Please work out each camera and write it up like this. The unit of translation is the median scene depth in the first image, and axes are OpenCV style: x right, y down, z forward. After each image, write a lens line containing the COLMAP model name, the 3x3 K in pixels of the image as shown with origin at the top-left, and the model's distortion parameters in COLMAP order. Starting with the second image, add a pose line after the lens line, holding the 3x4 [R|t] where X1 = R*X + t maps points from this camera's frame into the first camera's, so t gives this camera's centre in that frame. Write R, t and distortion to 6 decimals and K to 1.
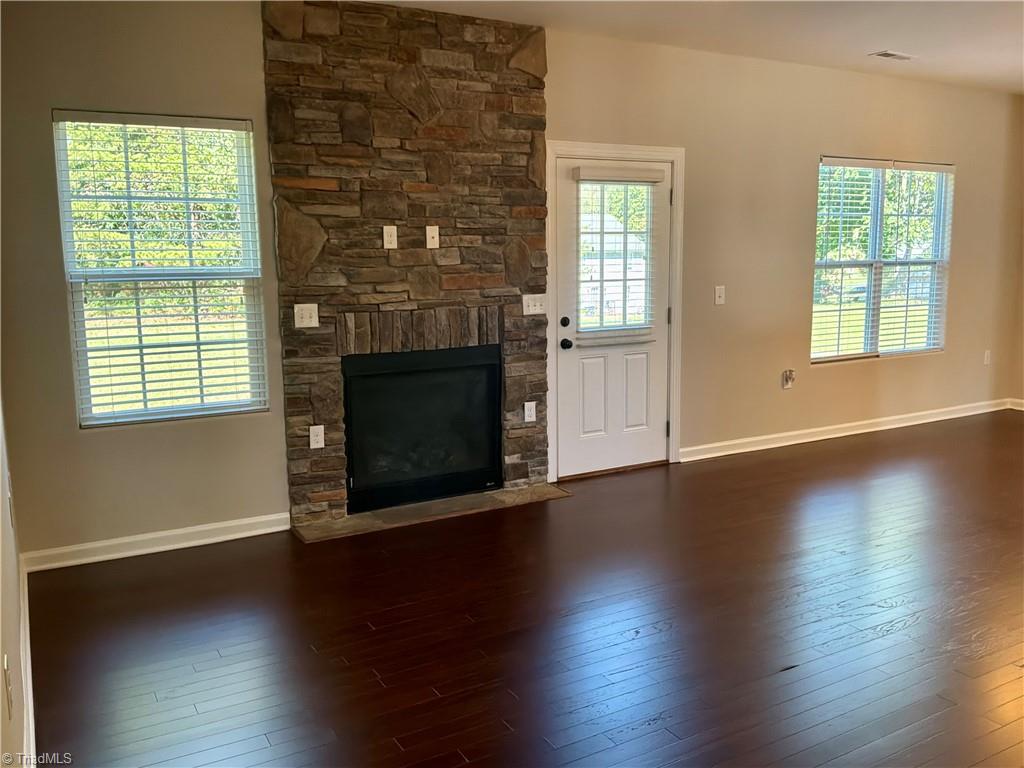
lens RADIAL K [[846.7, 0, 512.0], [0, 846.7, 384.0], [0, 0, 1]] dist [0.153531, -0.326819]
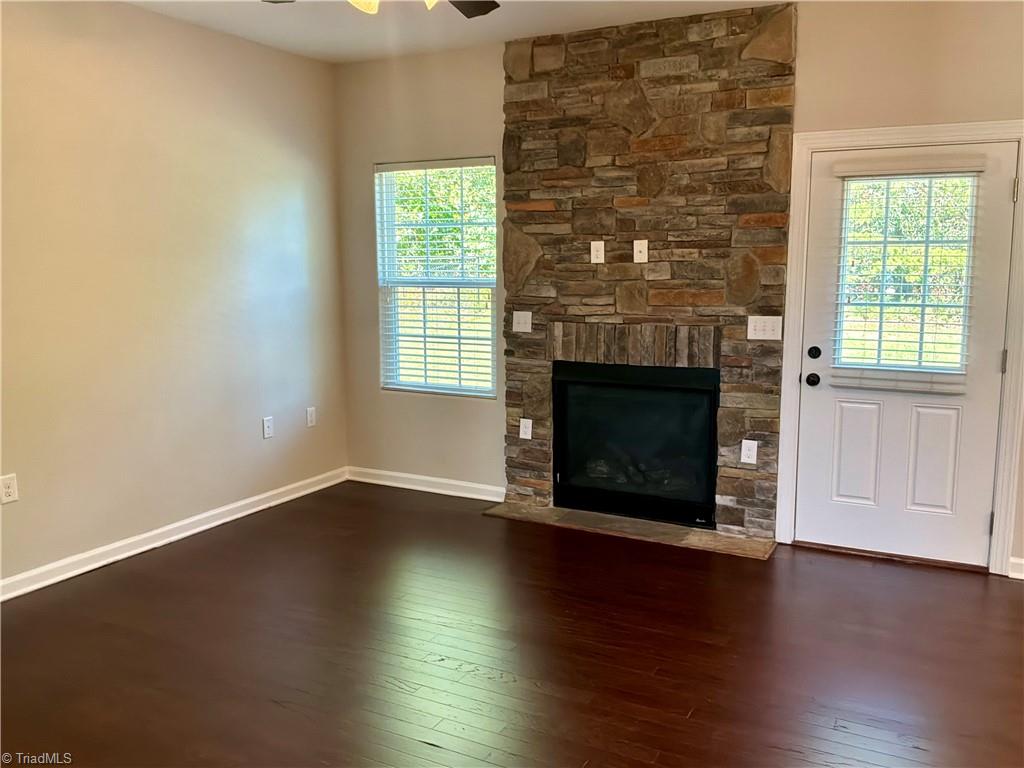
lens RADIAL K [[846.7, 0, 512.0], [0, 846.7, 384.0], [0, 0, 1]] dist [0.153531, -0.326819]
pose [[0.538906, 0.130707, -0.832163, 0.656595], [-0.131379, 0.988841, 0.070236, -0.070001], [0.832058, 0.071478, 0.550065, 0.343256]]
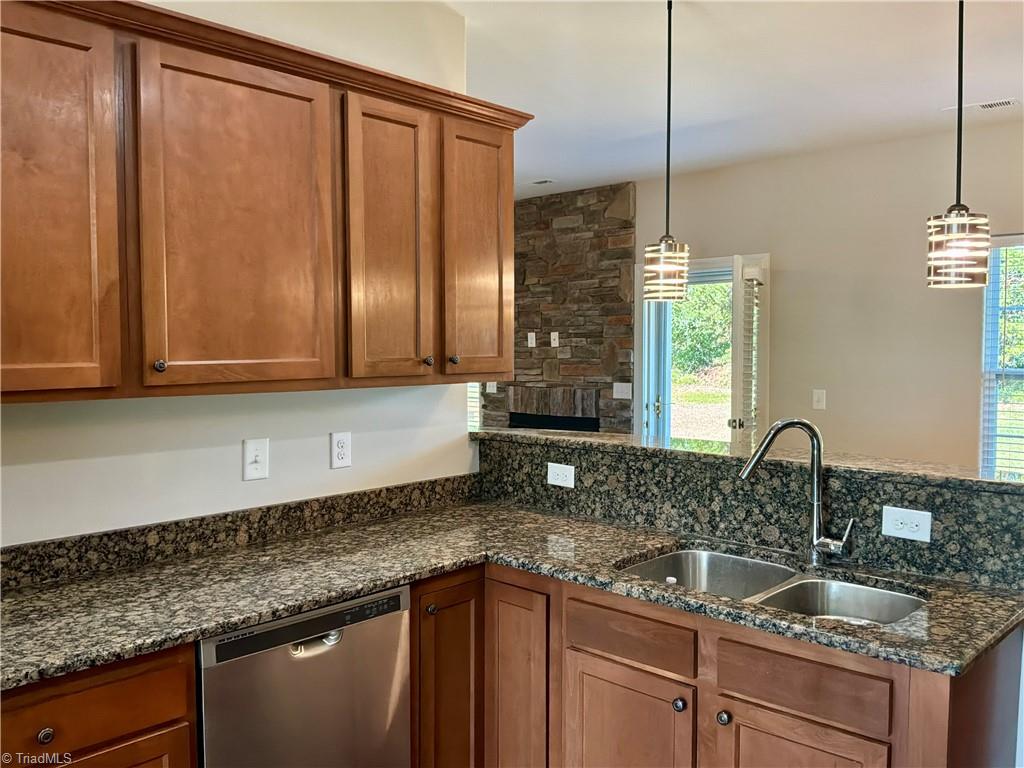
lens RADIAL K [[846.7, 0, 512.0], [0, 846.7, 384.0], [0, 0, 1]] dist [0.153531, -0.326819]
pose [[0.298600, 0.055419, -0.952768, 1.274319], [-0.147227, 0.989037, 0.011388, -0.100881], [0.942954, 0.136873, 0.303486, 0.489233]]
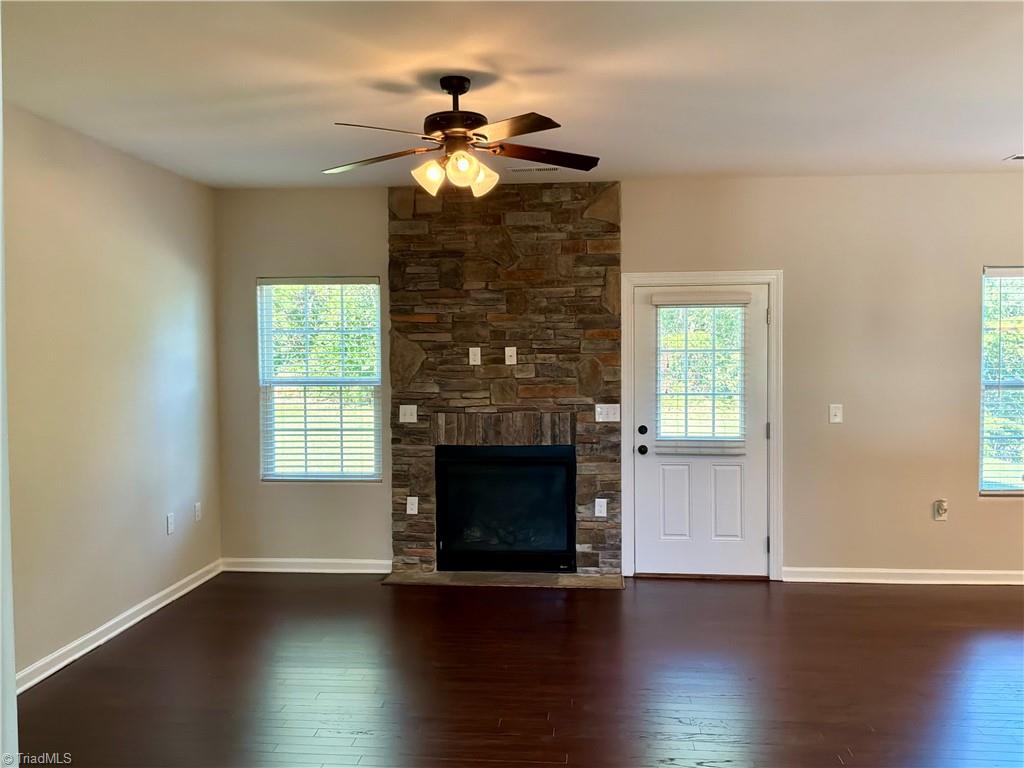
lens RADIAL K [[846.7, 0, 512.0], [0, 846.7, 384.0], [0, 0, 1]] dist [0.153531, -0.326819]
pose [[0.821646, 0.030896, -0.569160, 0.610243], [-0.090234, 0.992989, -0.076360, -0.036163], [0.562810, 0.114099, 0.818673, -0.012259]]
